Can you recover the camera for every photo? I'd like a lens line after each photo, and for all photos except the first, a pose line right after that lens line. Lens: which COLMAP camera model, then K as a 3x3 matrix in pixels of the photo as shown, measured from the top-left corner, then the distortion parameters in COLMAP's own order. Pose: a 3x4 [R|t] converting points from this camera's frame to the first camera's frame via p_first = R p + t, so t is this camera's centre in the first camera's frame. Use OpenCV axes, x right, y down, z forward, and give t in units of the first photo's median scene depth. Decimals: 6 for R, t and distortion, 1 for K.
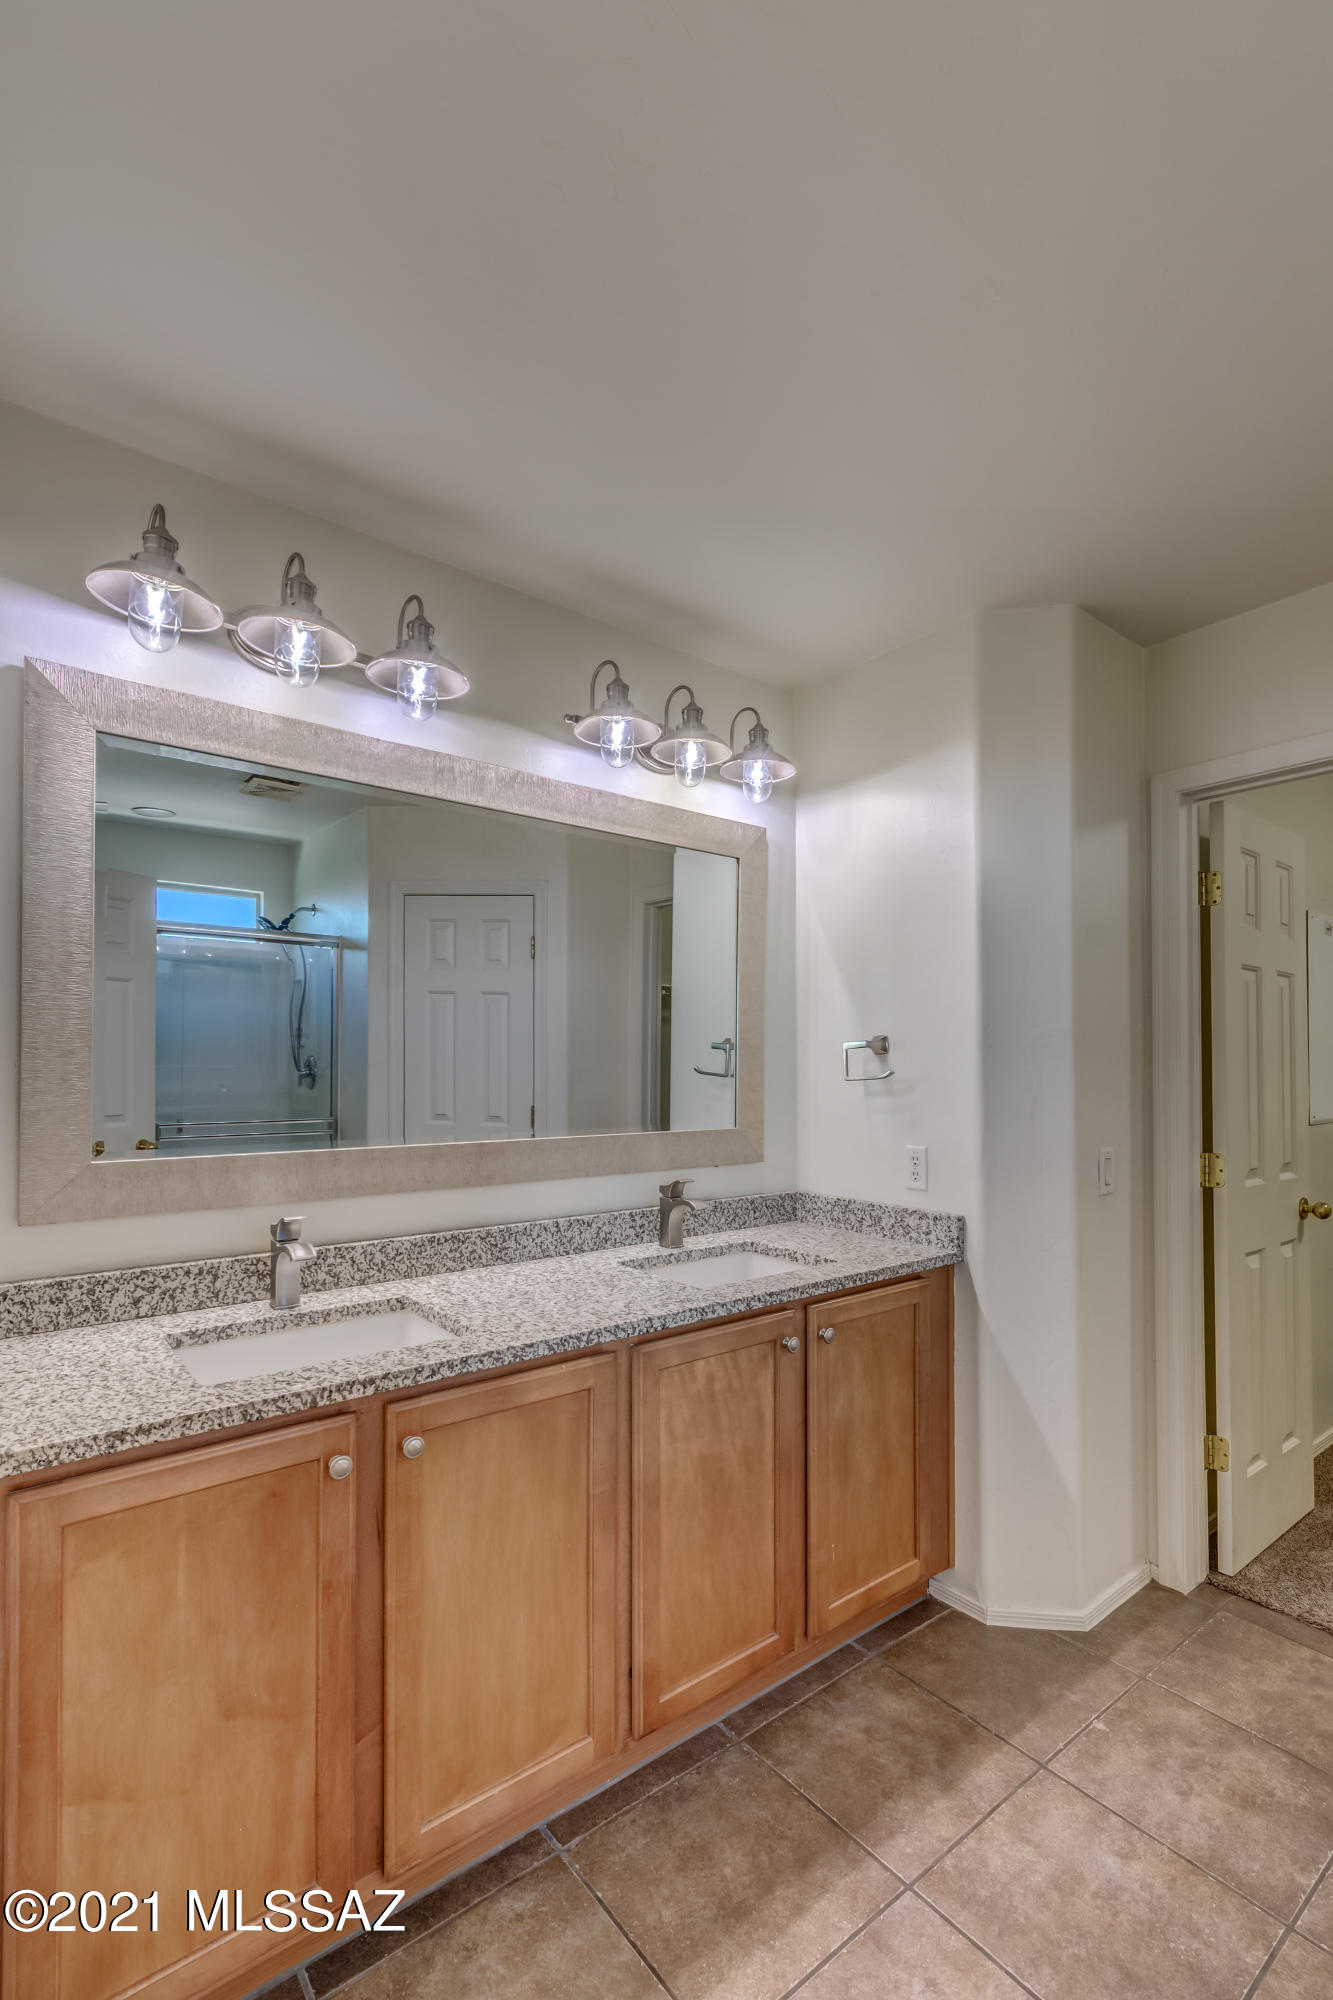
lens RADIAL K [[890.1, 0, 689.6], [0, 890.1, 1066.7], [0, 0, 1]] dist [0.004532, -0.002909]
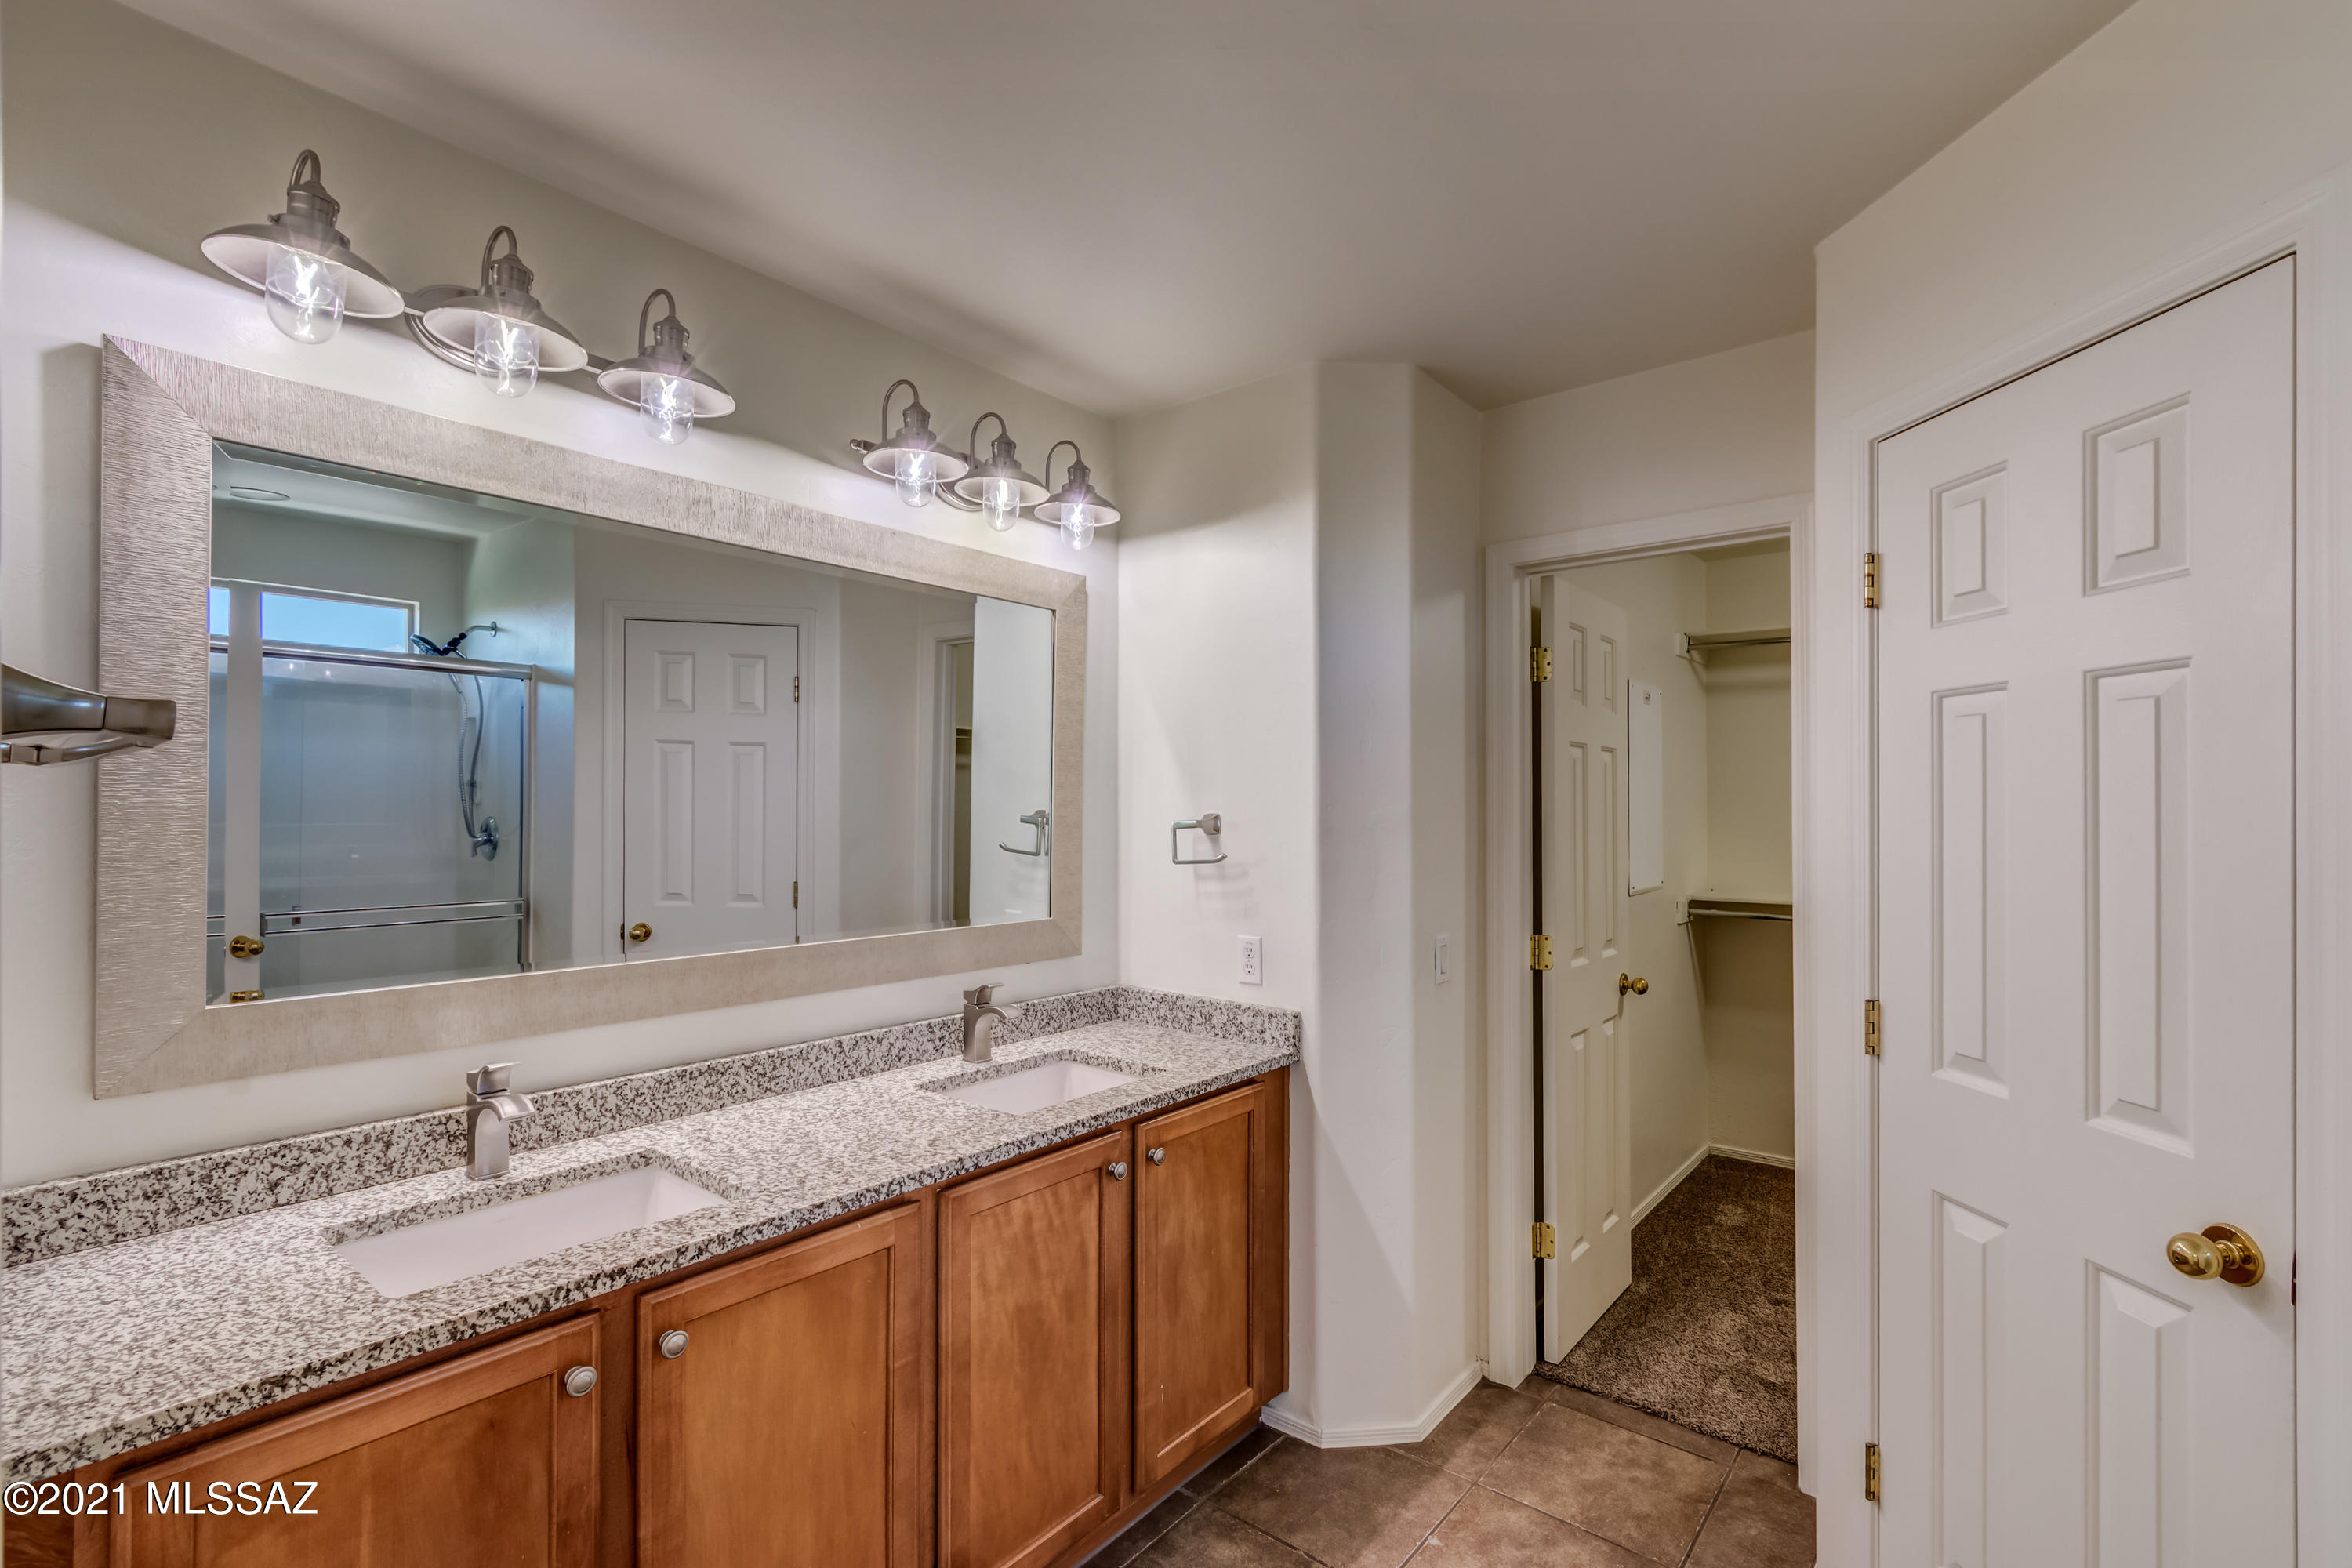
lens RADIAL K [[1046.7, 0, 1200.5], [0, 1046.7, 791.1], [0, 0, 1]] dist [0.004532, -0.002909]
pose [[0.976111, 0.002987, 0.217251, -0.034226], [-0.003968, 0.999984, 0.004078, -0.073599], [-0.217235, -0.004842, 0.976107, -0.047252]]
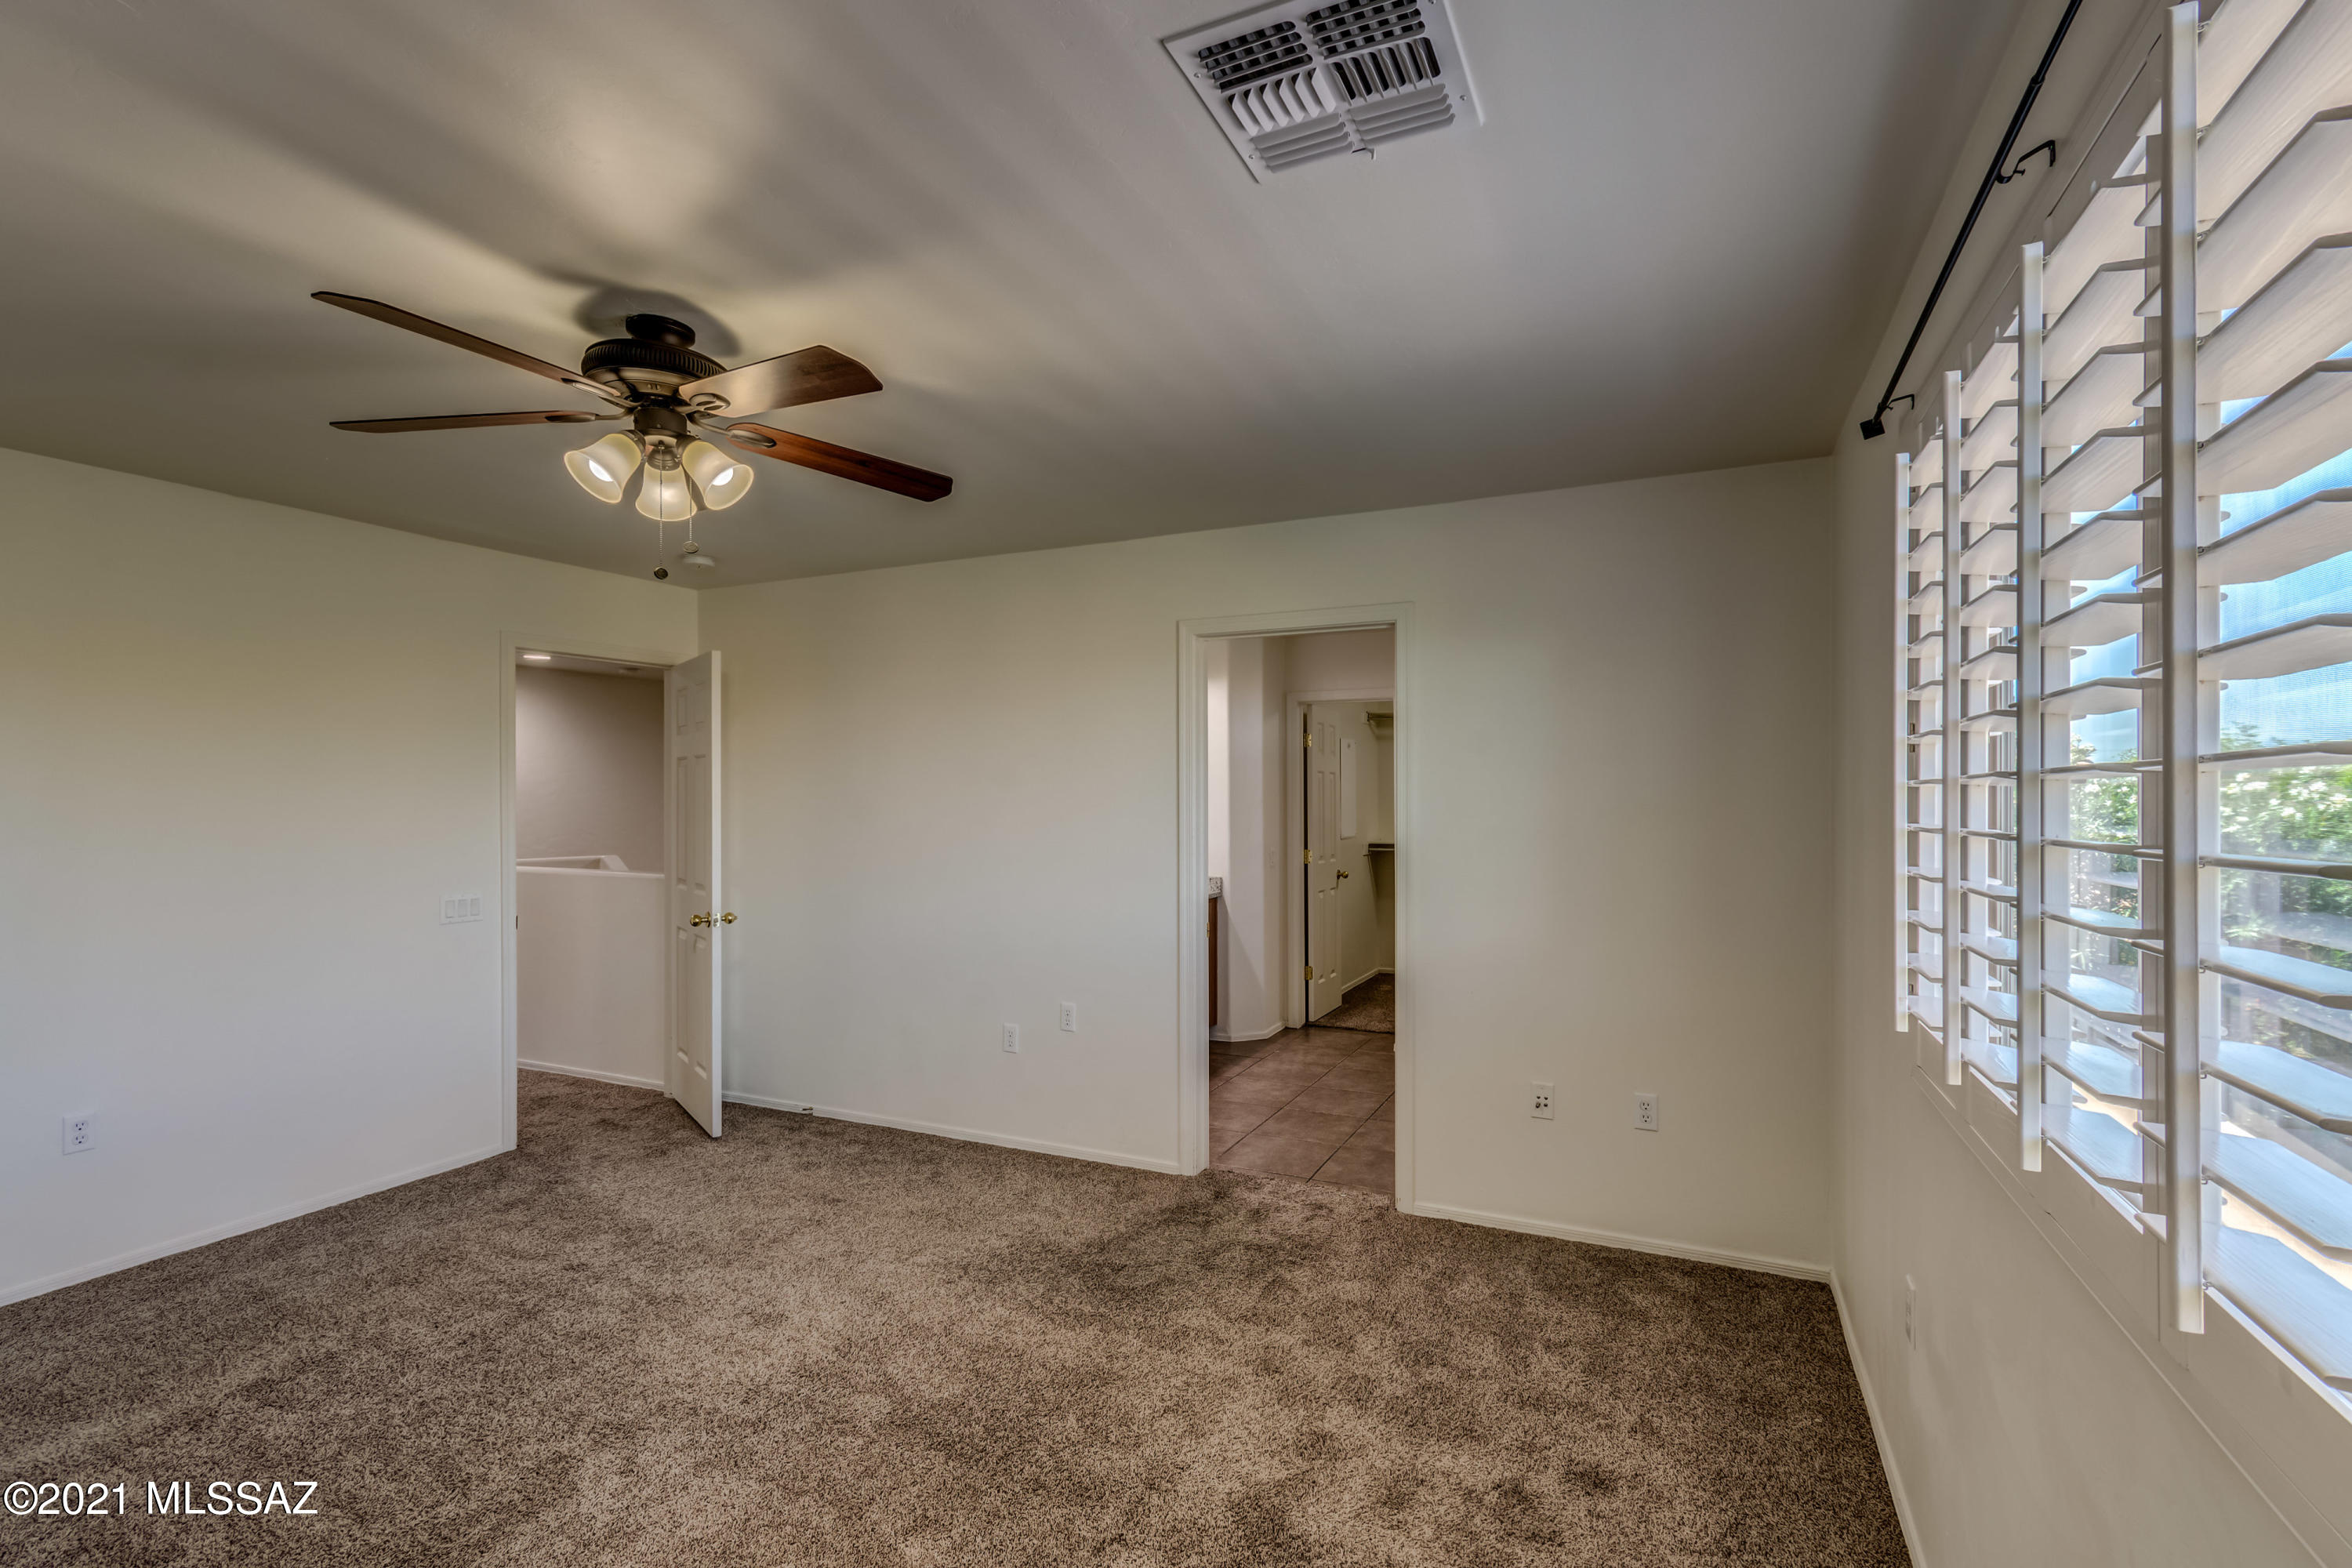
lens RADIAL K [[1046.7, 0, 1180.7], [0, 1046.7, 792.4], [0, 0, 1]] dist [0.004532, -0.002909]
pose [[0.899392, -0.002052, 0.437137, -1.116582], [-0.002379, 0.999951, 0.009590, -0.096783], [-0.437136, -0.009665, 0.899344, -1.625889]]
